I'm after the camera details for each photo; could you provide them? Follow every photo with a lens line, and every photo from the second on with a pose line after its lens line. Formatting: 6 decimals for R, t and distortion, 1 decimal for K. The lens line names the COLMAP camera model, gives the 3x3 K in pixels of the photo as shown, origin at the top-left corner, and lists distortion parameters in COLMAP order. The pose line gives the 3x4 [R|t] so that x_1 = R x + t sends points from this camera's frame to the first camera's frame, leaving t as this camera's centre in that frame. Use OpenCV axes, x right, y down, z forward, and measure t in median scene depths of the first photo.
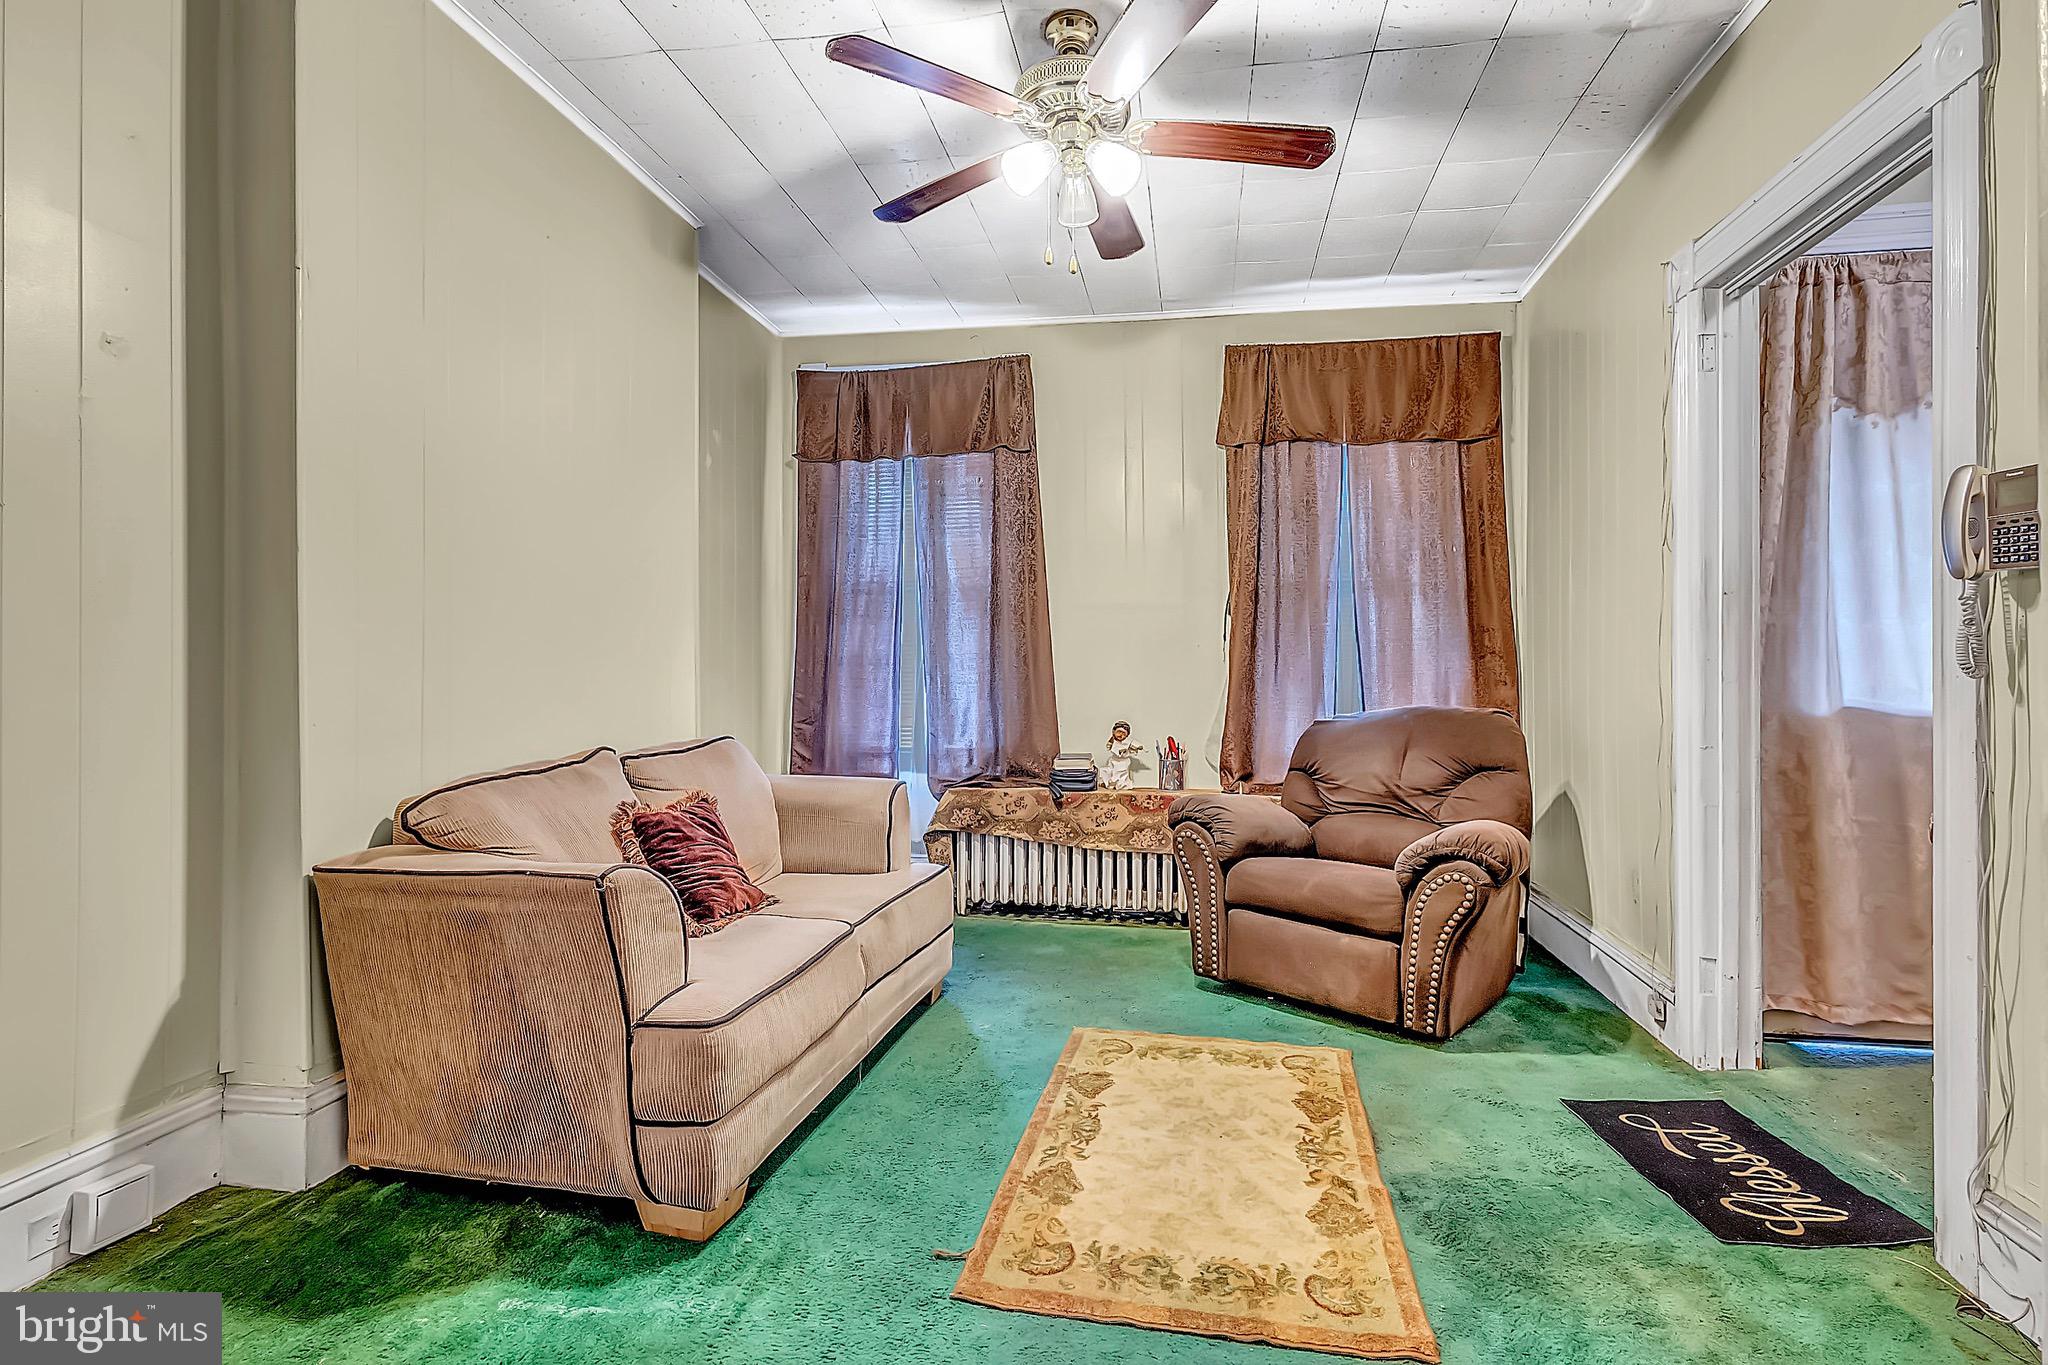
lens RADIAL K [[951.9, 0, 1024.2], [0, 951.9, 678.9], [0, 0, 1]] dist [-0.005794, -0.000267]
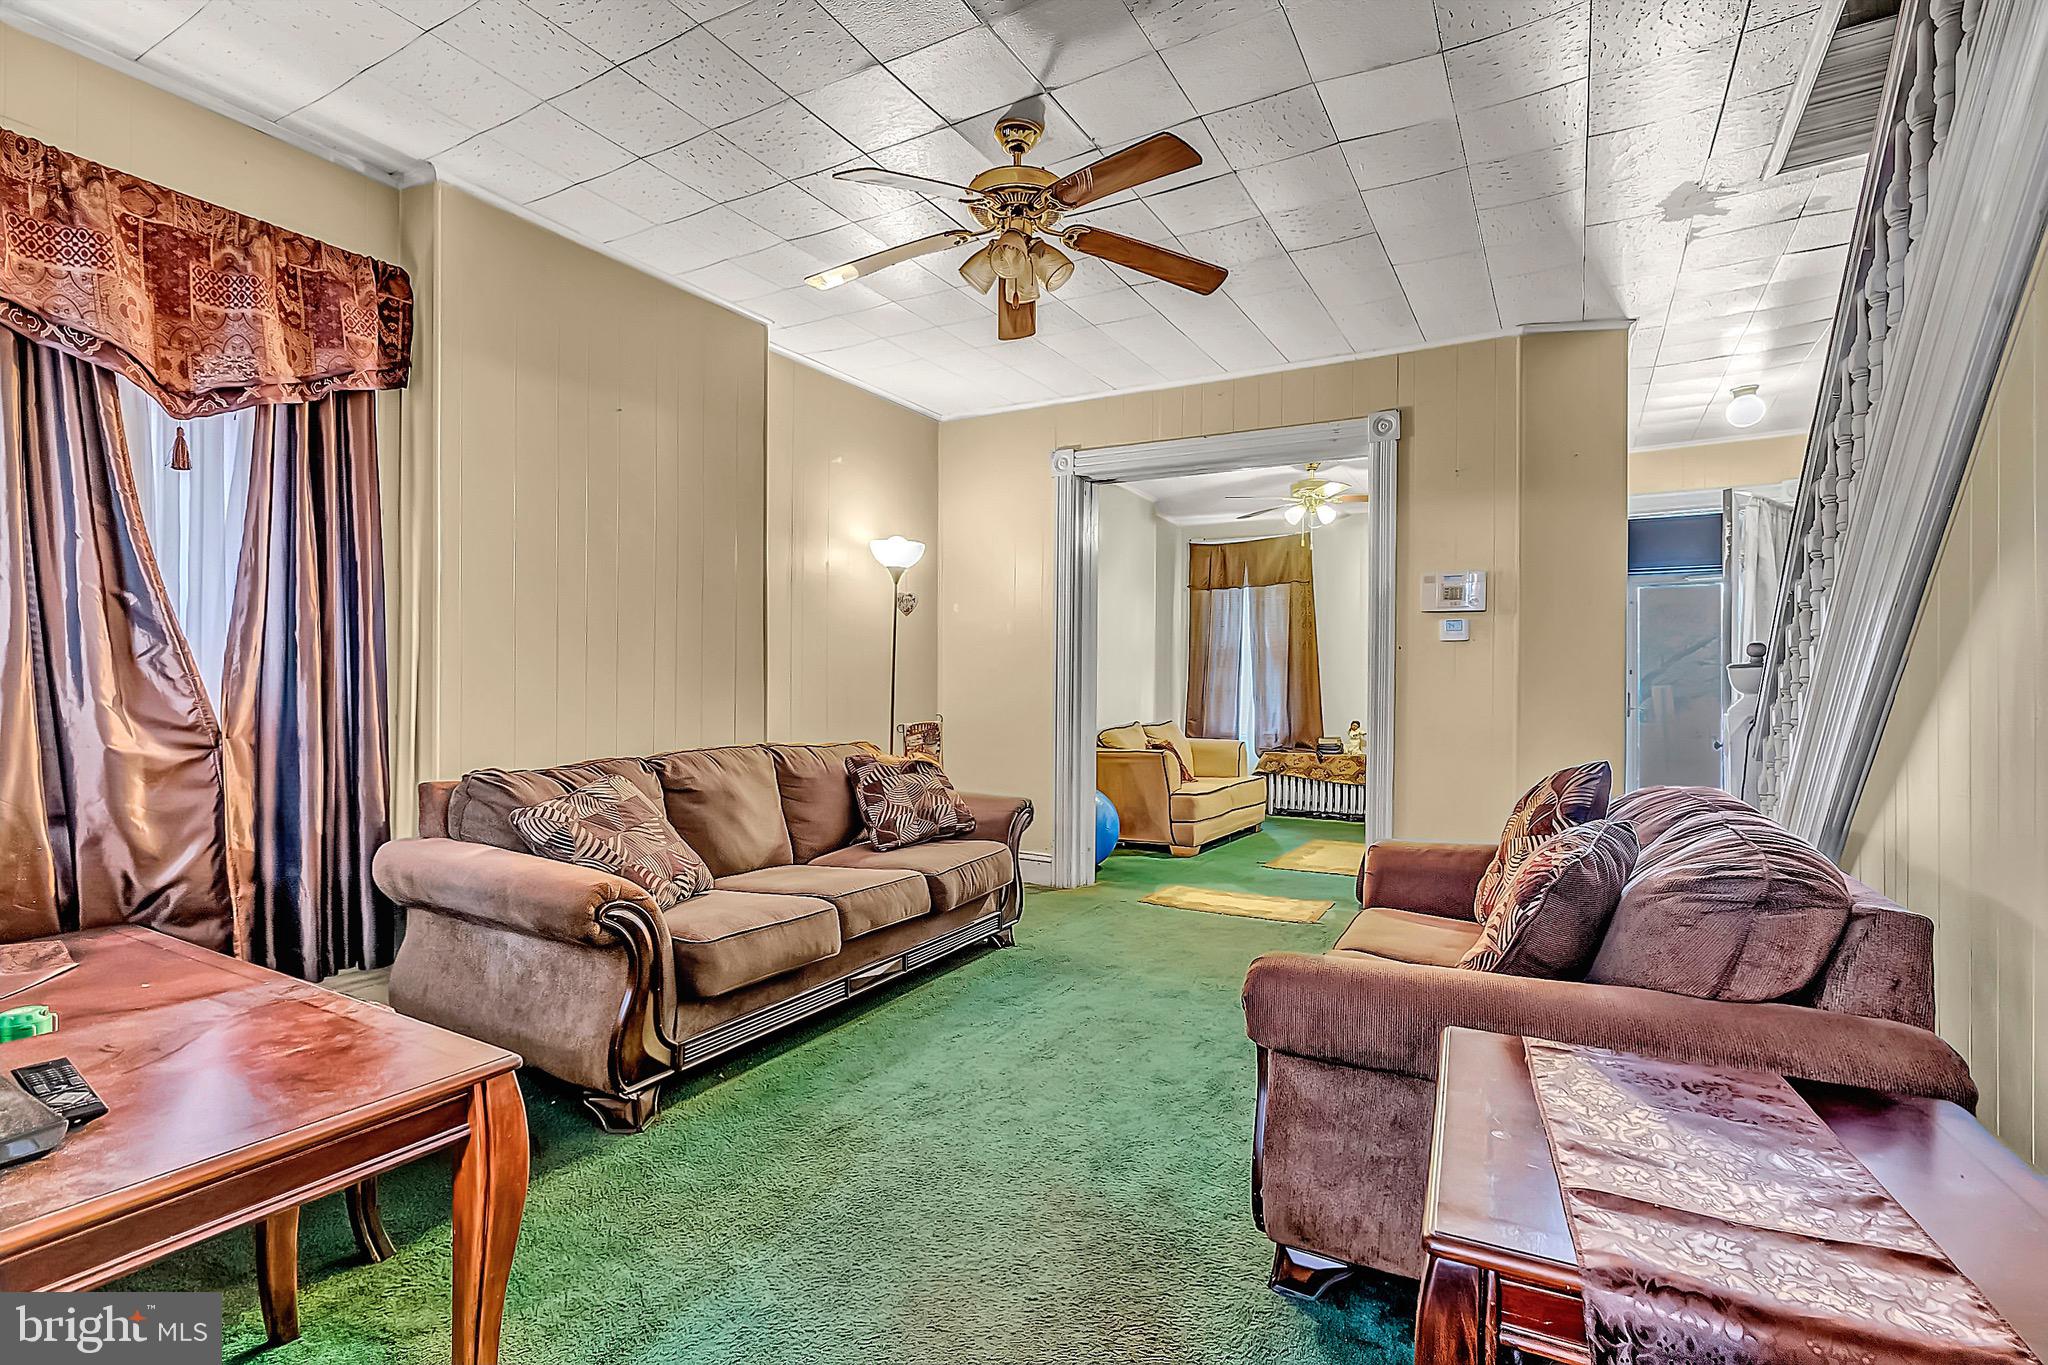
lens RADIAL K [[961.7, 0, 1017.2], [0, 961.7, 701.4], [0, 0, 1]] dist [0.001001, 0.000014]
pose [[0.943593, 0.009397, -0.330973, 0.100447], [-0.007553, 0.999948, 0.006858, -0.003135], [0.331020, -0.003971, 0.943615, -1.114774]]
